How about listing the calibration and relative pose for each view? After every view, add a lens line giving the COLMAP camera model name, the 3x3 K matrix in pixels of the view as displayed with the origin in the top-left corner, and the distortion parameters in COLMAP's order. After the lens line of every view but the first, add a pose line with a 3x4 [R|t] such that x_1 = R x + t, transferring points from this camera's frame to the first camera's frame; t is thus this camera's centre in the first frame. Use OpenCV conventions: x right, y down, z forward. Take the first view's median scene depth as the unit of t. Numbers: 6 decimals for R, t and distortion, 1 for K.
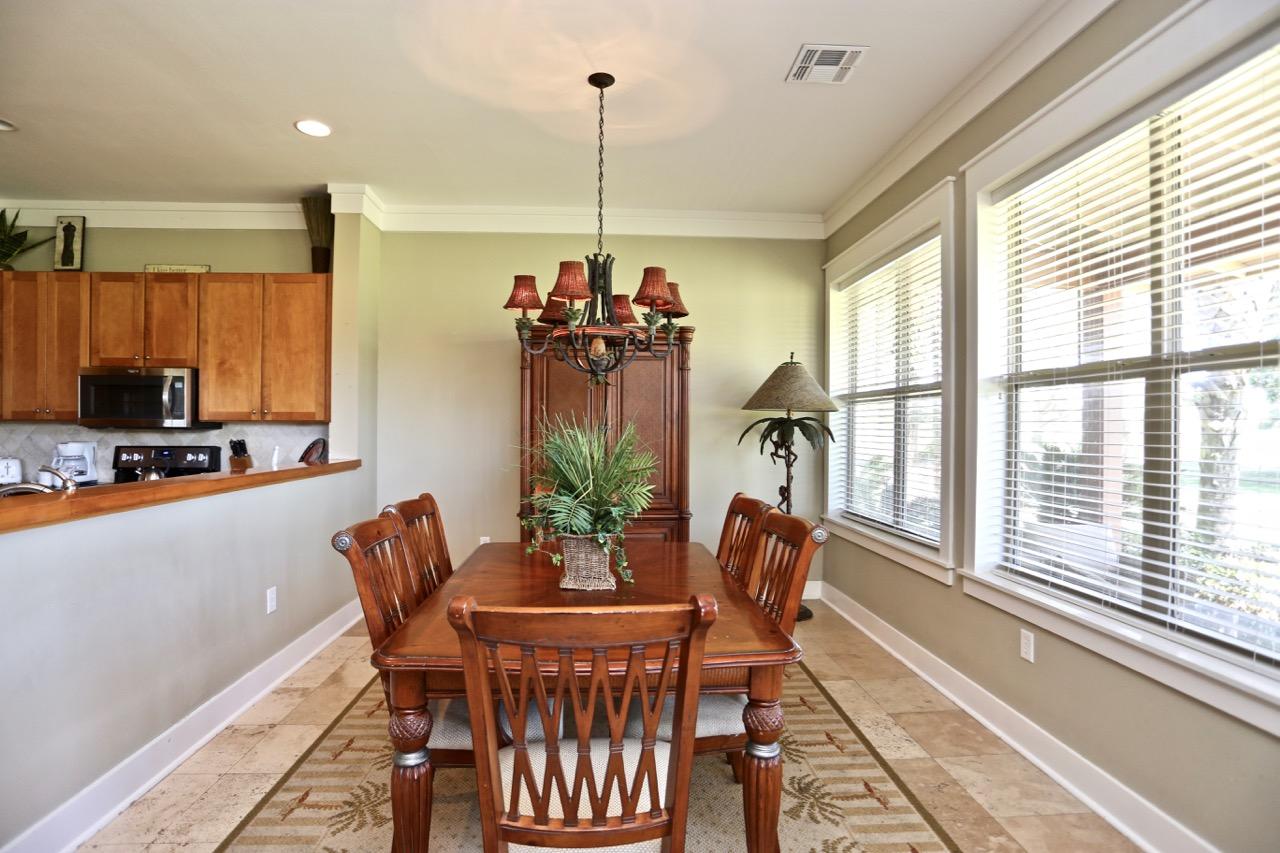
lens RADIAL K [[626.9, 0, 640.0], [0, 626.9, 426.5], [0, 0, 1]] dist [-0.066482, 0.025238]
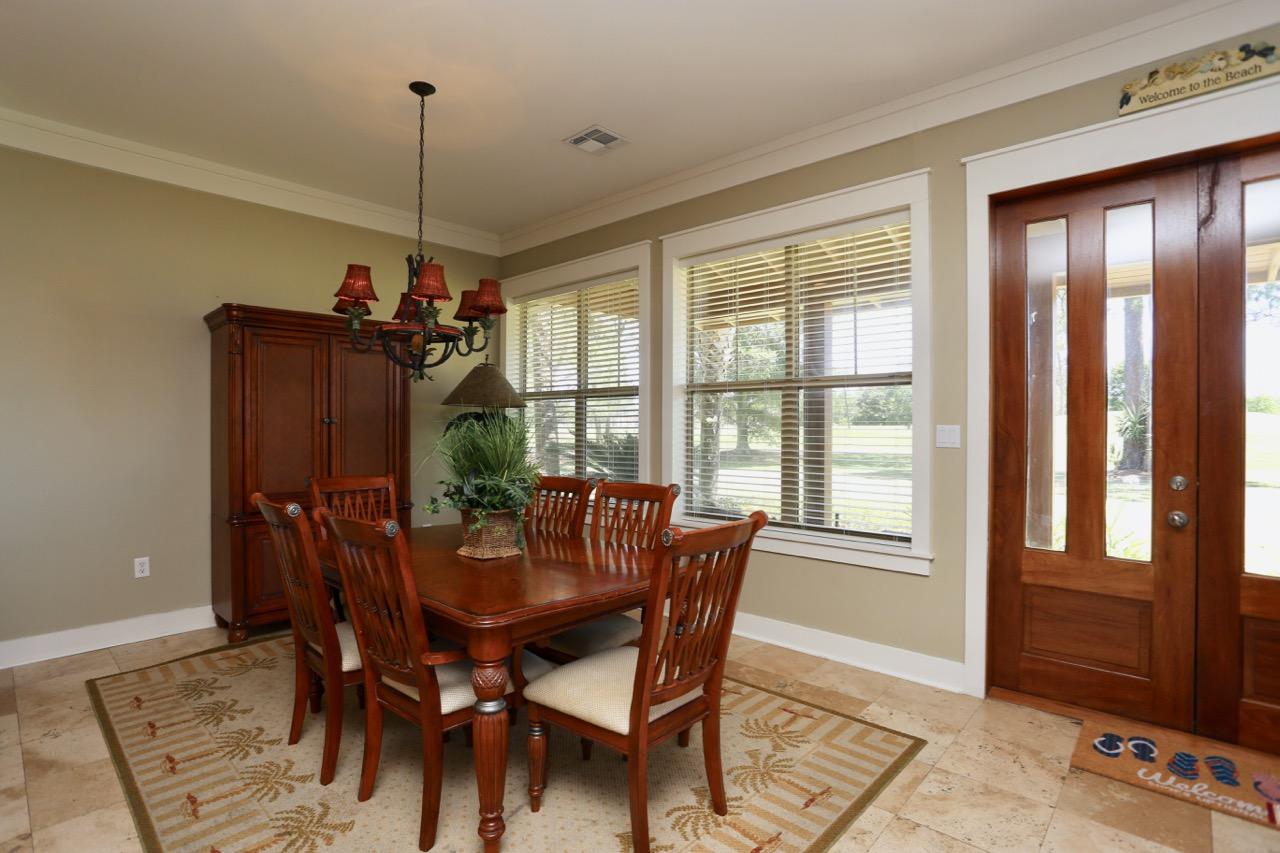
lens RADIAL K [[626.9, 0, 640.0], [0, 626.9, 426.5], [0, 0, 1]] dist [-0.066482, 0.025238]
pose [[0.718928, -0.008363, 0.695035, -0.353700], [0.004780, 0.999963, 0.007088, 0.004559], [-0.695069, -0.001773, 0.718941, -0.007219]]
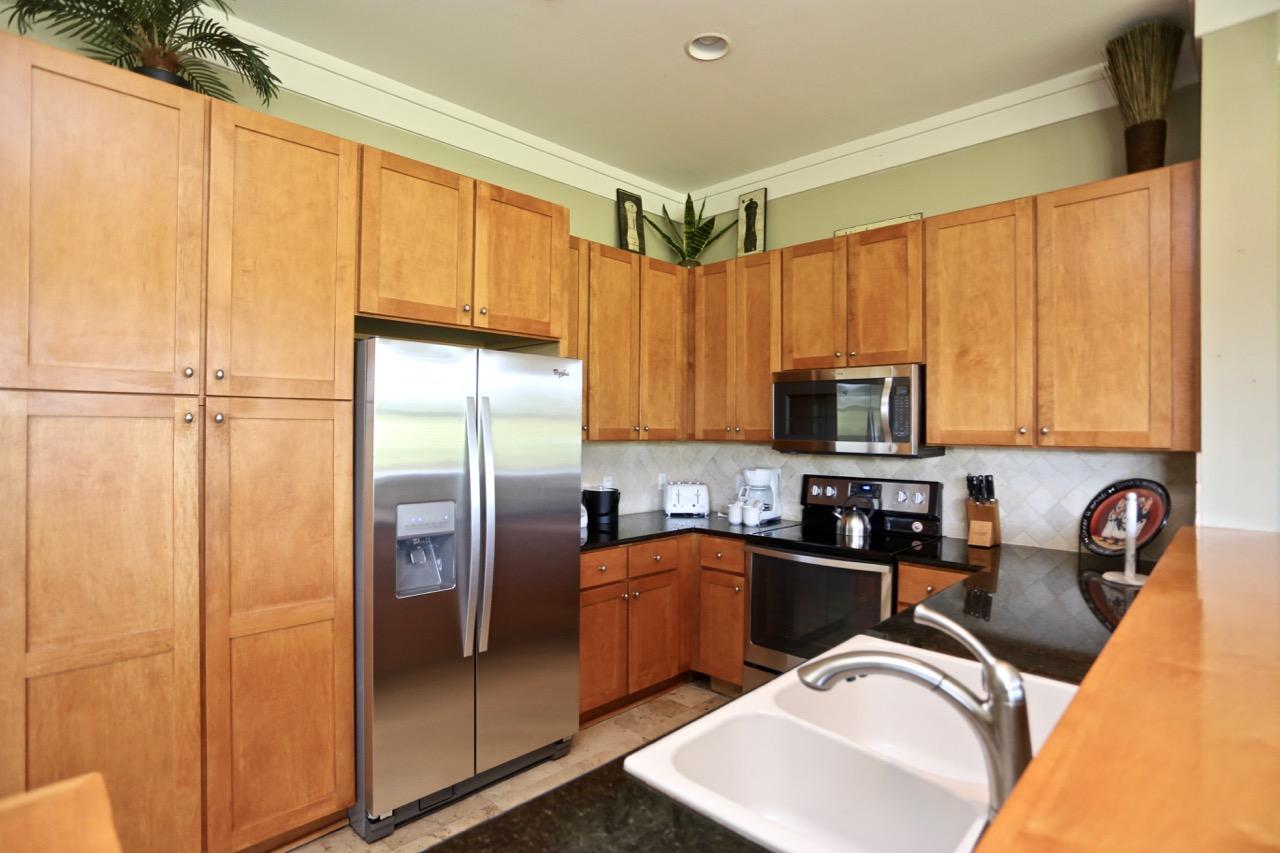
lens RADIAL K [[644.8, 0, 640.0], [0, 644.8, 426.5], [0, 0, 1]] dist [-0.032652, 0.000984]
pose [[0.673618, -0.003592, -0.739071, -0.422234], [-0.003113, 0.999966, -0.007698, -0.022399], [0.739074, 0.007486, 0.673583, 0.312280]]
